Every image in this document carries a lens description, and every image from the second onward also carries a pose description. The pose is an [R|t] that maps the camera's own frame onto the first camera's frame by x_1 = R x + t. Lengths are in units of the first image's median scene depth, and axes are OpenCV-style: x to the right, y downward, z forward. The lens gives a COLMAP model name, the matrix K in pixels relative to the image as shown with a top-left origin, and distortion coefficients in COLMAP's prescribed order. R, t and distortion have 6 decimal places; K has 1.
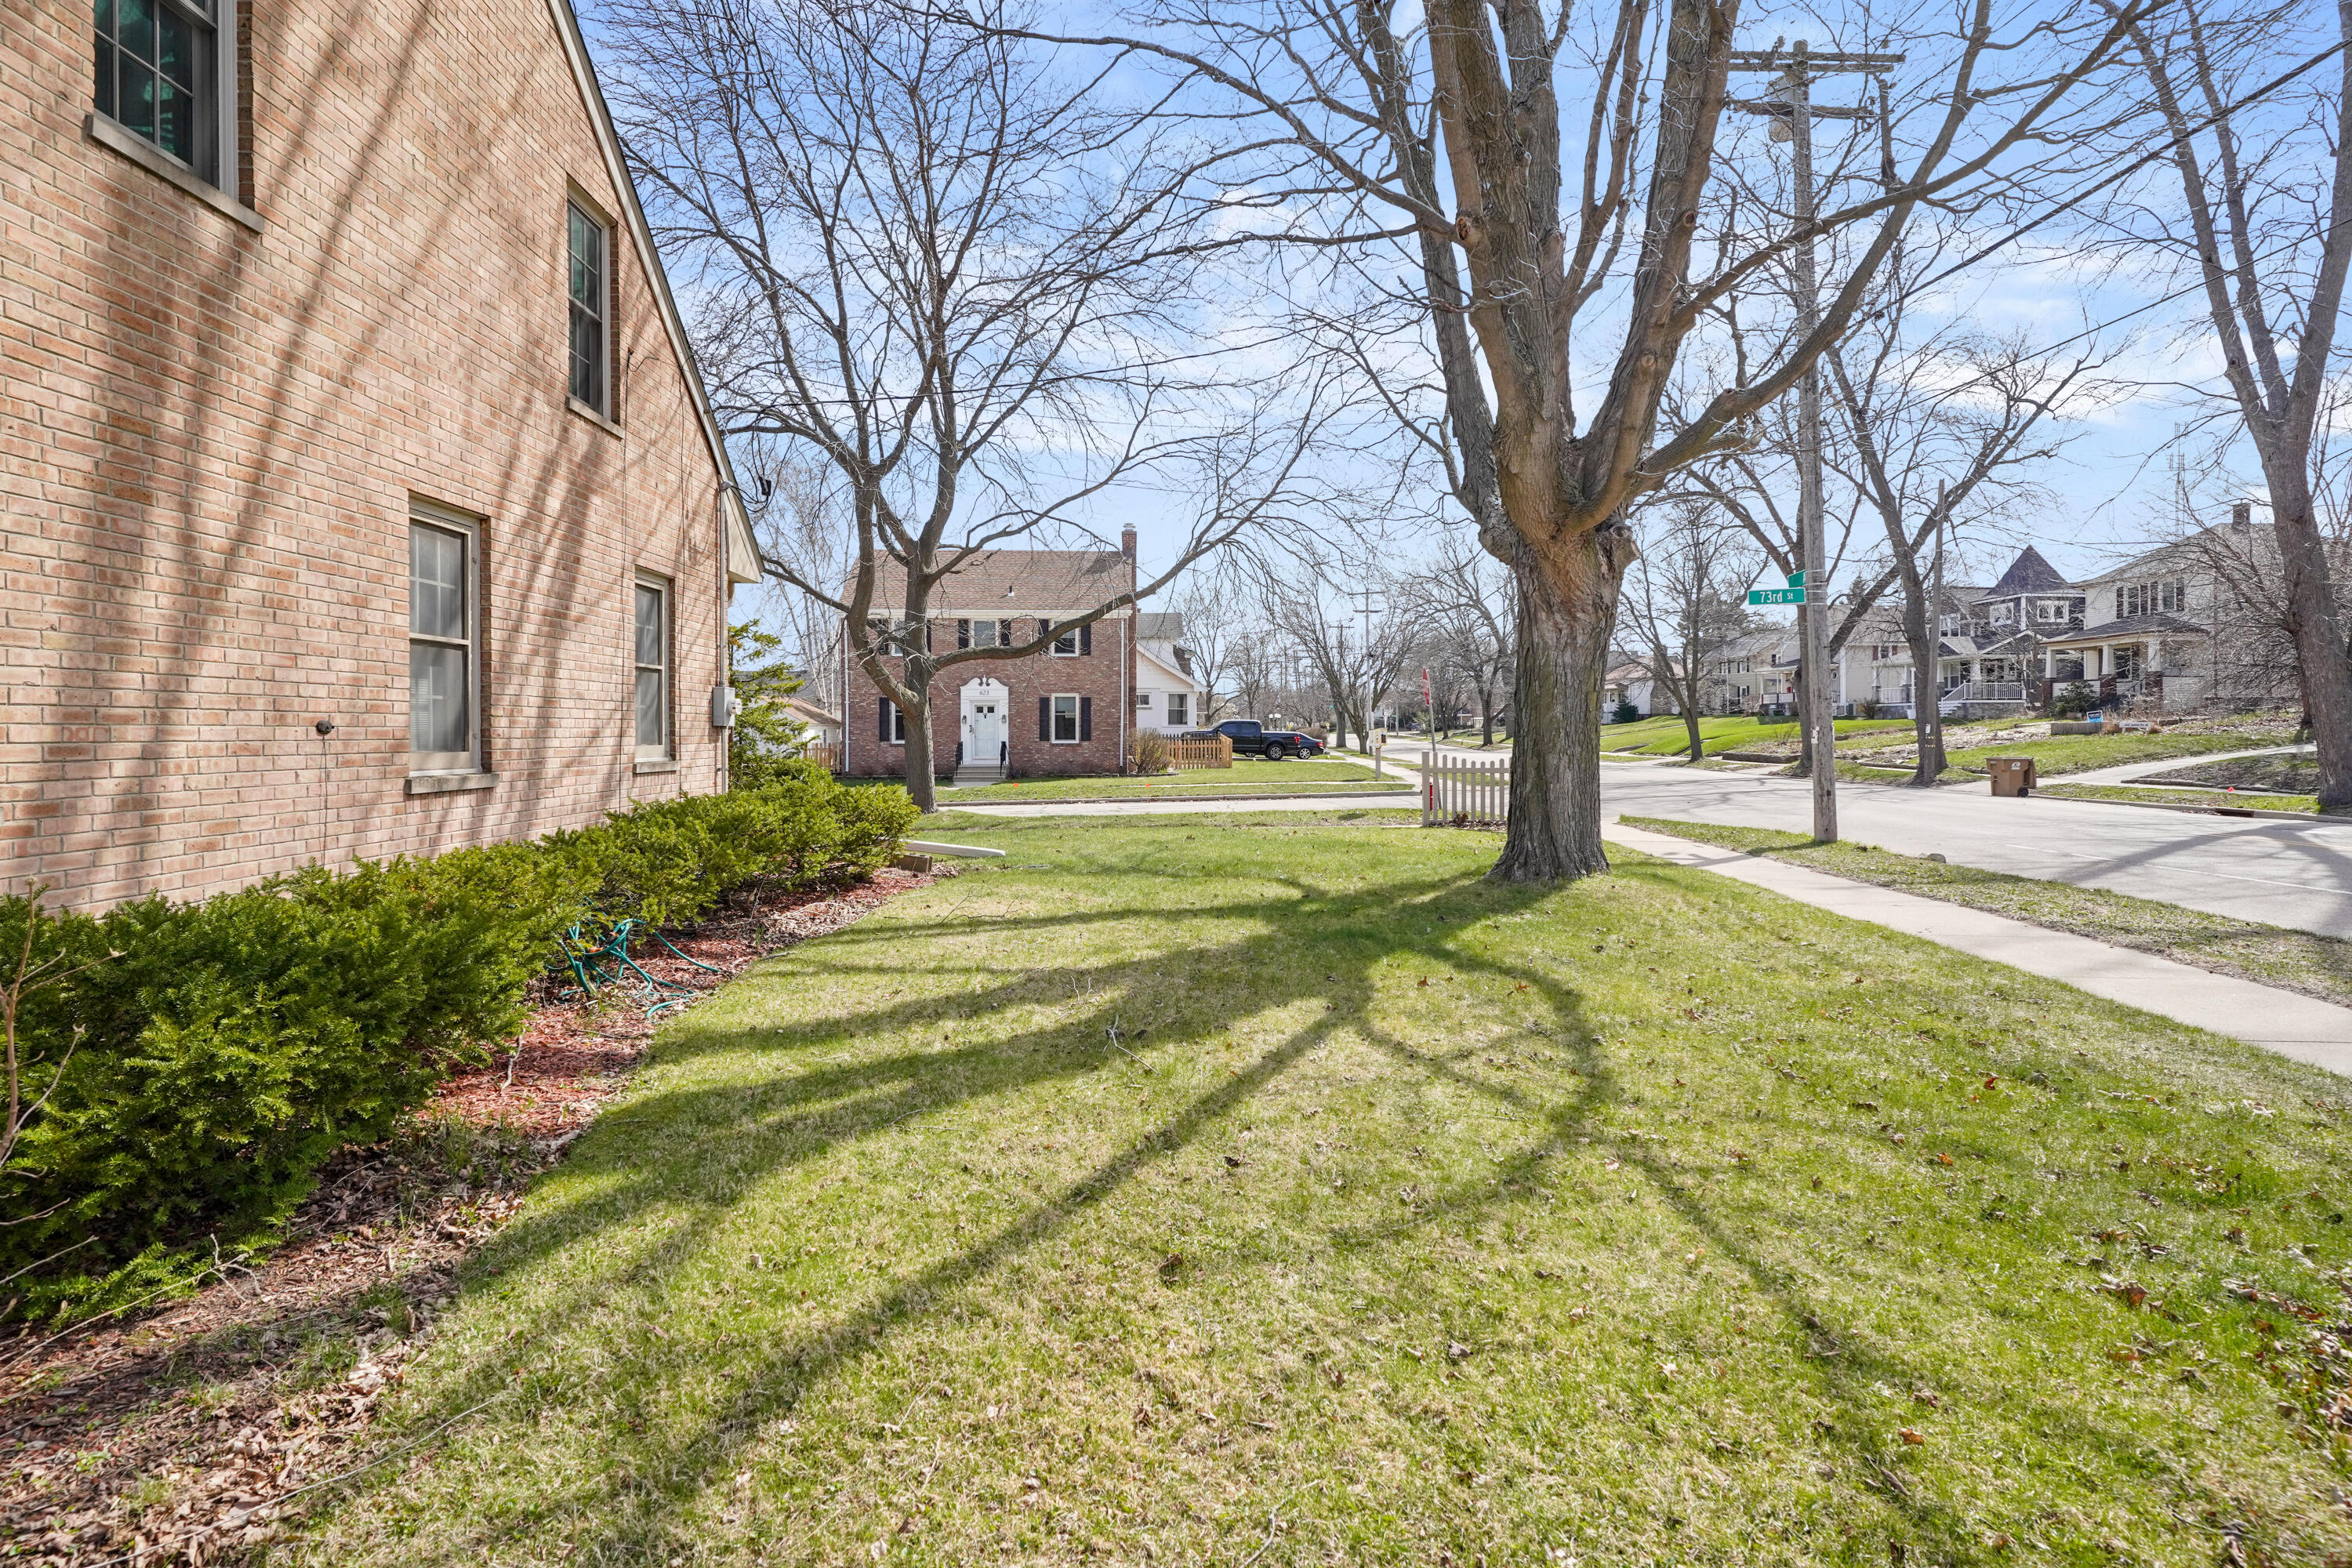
lens RADIAL K [[1142.0, 0, 1171.3], [0, 1142.0, 751.2], [0, 0, 1]] dist [0.002743, 0.000020]
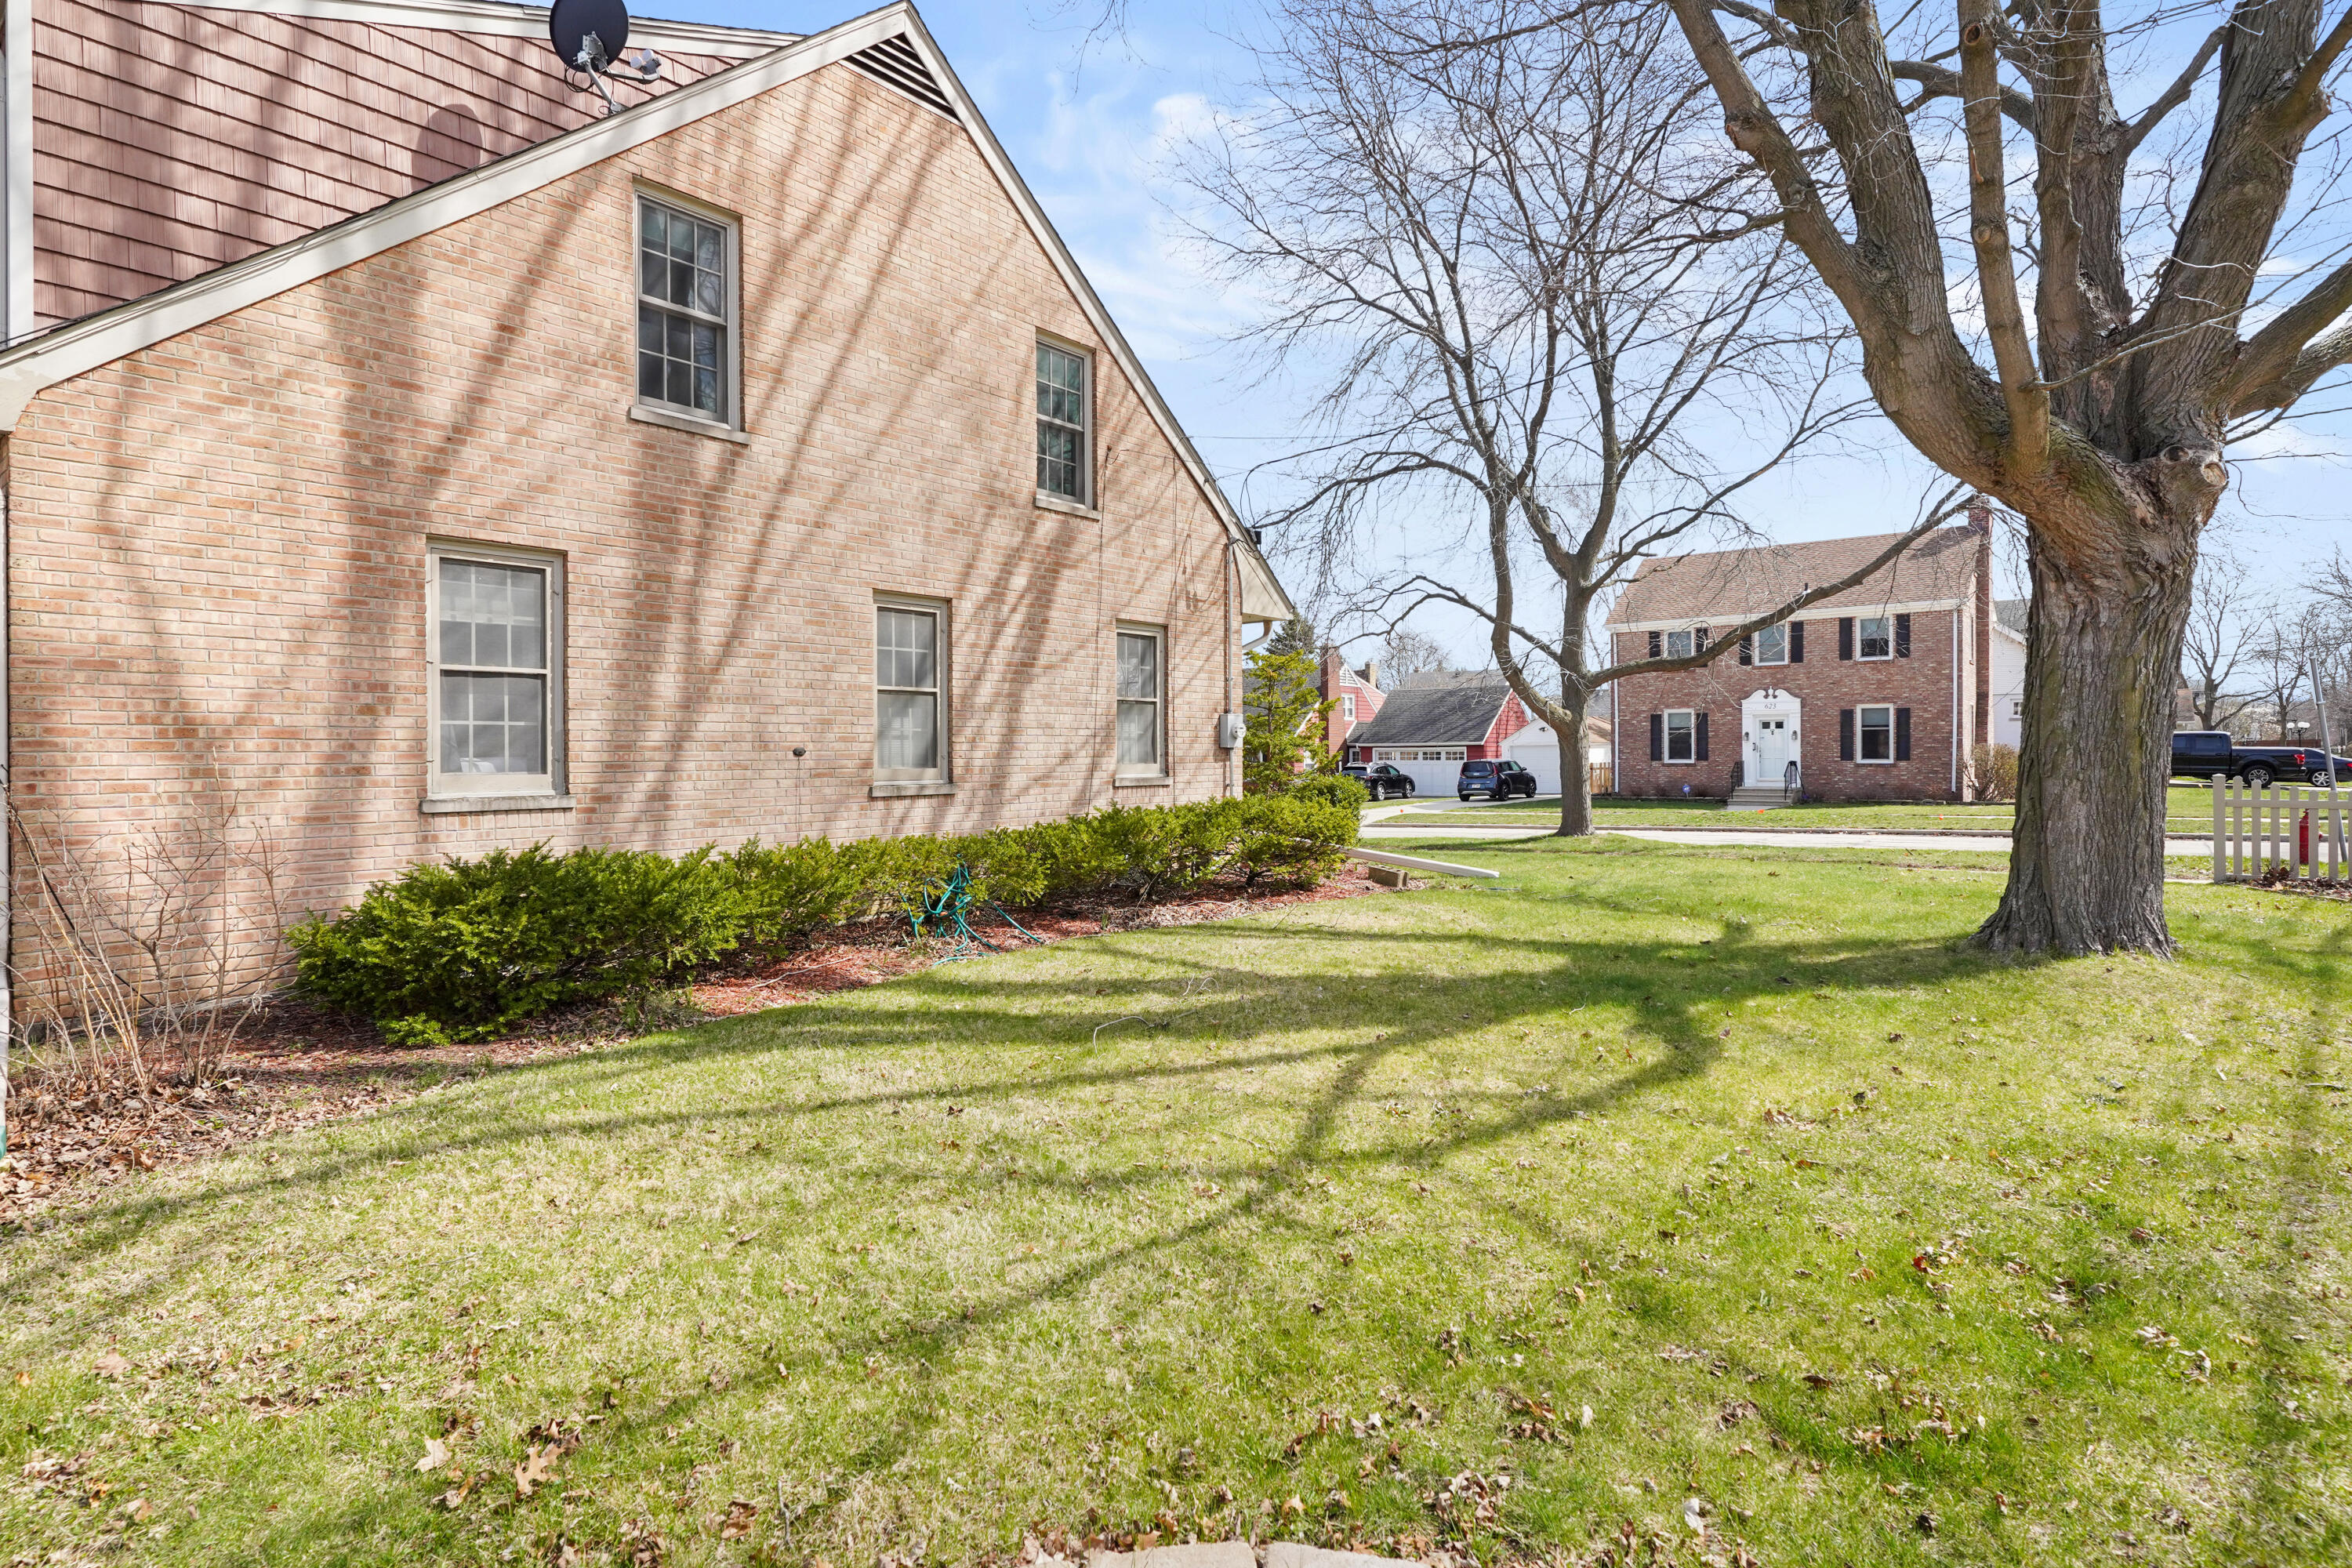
lens RADIAL K [[1147.9, 0, 1169.0], [0, 1147.9, 772.2], [0, 0, 1]] dist [0.001277, -0.000132]
pose [[0.759958, 0.006740, -0.649937, 0.454806], [-0.005718, 0.999977, 0.003684, -0.001312], [0.649947, 0.000917, 0.759979, 0.104384]]
